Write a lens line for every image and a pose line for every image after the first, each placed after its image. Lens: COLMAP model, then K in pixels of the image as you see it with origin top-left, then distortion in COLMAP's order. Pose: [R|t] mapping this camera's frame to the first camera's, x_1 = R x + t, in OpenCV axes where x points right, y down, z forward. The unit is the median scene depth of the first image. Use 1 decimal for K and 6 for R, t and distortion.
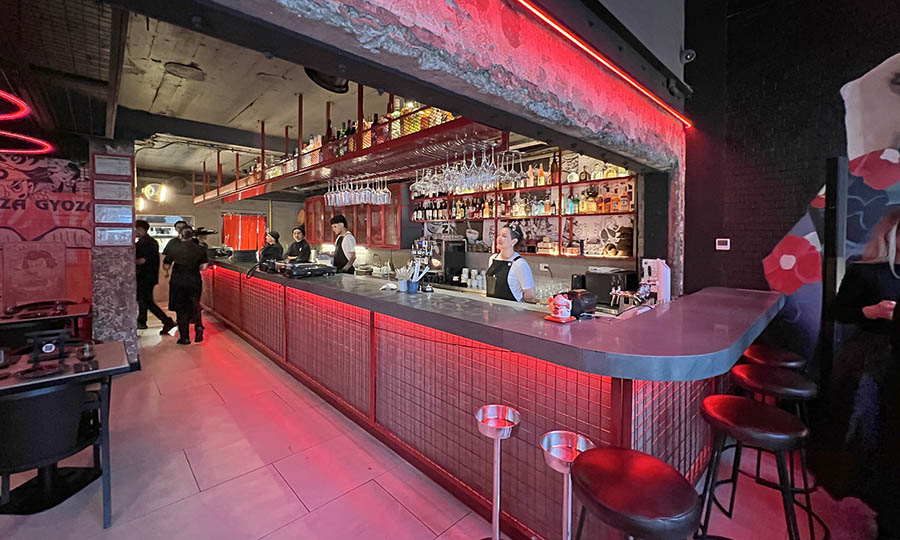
lens RADIAL K [[364.0, 0, 450.1], [0, 364.0, 241.3], [0, 0, 1]] dist [-0.002508, 0.001114]
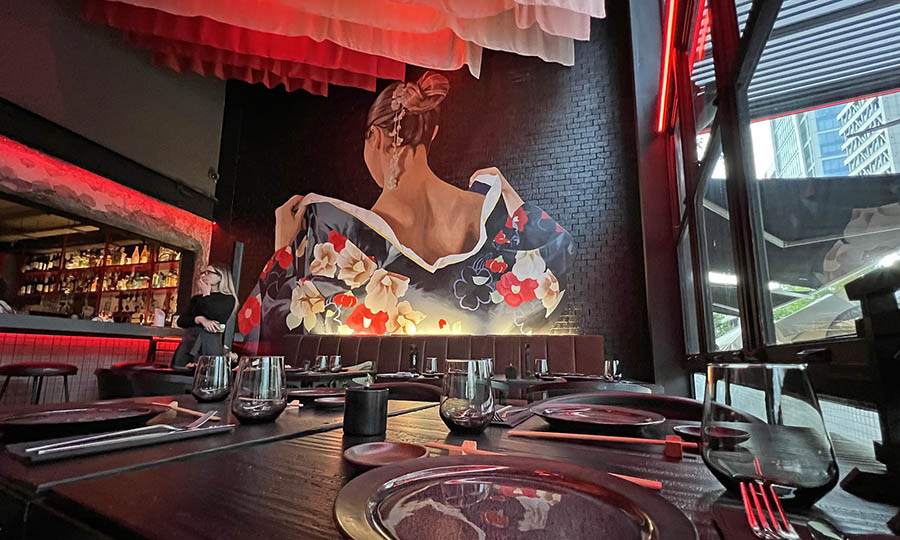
lens RADIAL K [[360.4, 0, 449.9], [0, 360.4, 308.0], [0, 0, 1]] dist [-0.006087, 0.001346]
pose [[0.859872, 0.072169, 0.505384, 0.564841], [0.004069, 0.988957, -0.148145, 0.167065], [-0.510494, 0.129442, 0.850083, -0.462791]]
